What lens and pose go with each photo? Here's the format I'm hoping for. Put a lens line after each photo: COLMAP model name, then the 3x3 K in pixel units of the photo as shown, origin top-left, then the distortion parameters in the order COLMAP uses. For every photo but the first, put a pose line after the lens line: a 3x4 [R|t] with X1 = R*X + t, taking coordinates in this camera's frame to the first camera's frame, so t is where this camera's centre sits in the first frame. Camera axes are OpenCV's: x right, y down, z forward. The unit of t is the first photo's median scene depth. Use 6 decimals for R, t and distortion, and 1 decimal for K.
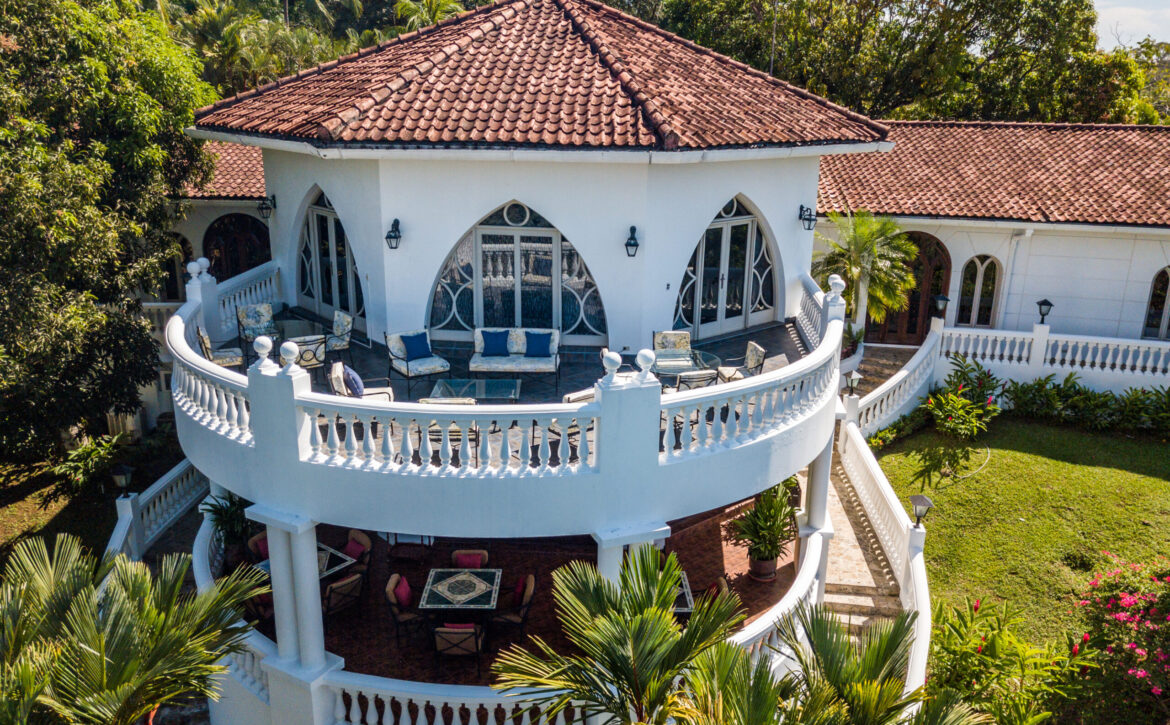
lens RADIAL K [[881.4, 0, 585.0], [0, 881.4, 362.5], [0, 0, 1]] dist [0.002692, 0.001129]
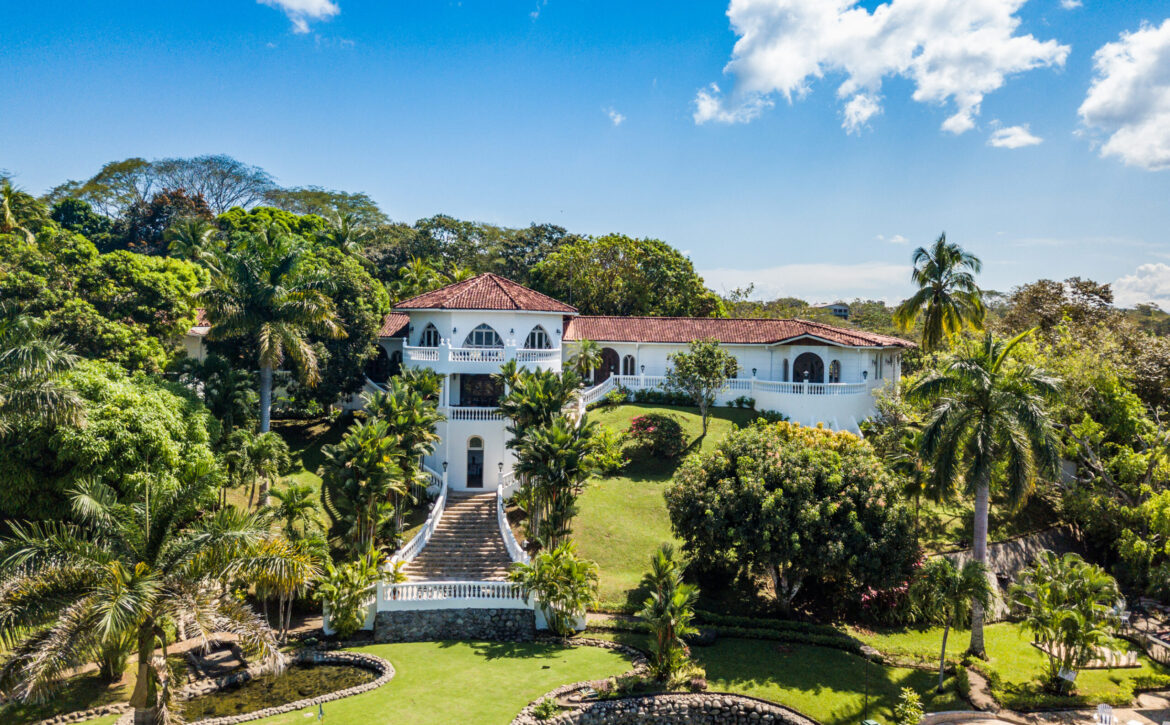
lens RADIAL K [[881.4, 0, 585.0], [0, 881.4, 362.5], [0, 0, 1]] dist [0.002692, 0.001129]
pose [[0.992911, -0.000883, 0.118855, -0.091079], [0.032461, 0.963973, -0.264012, 1.016349], [-0.114340, 0.265998, 0.957168, -2.740524]]
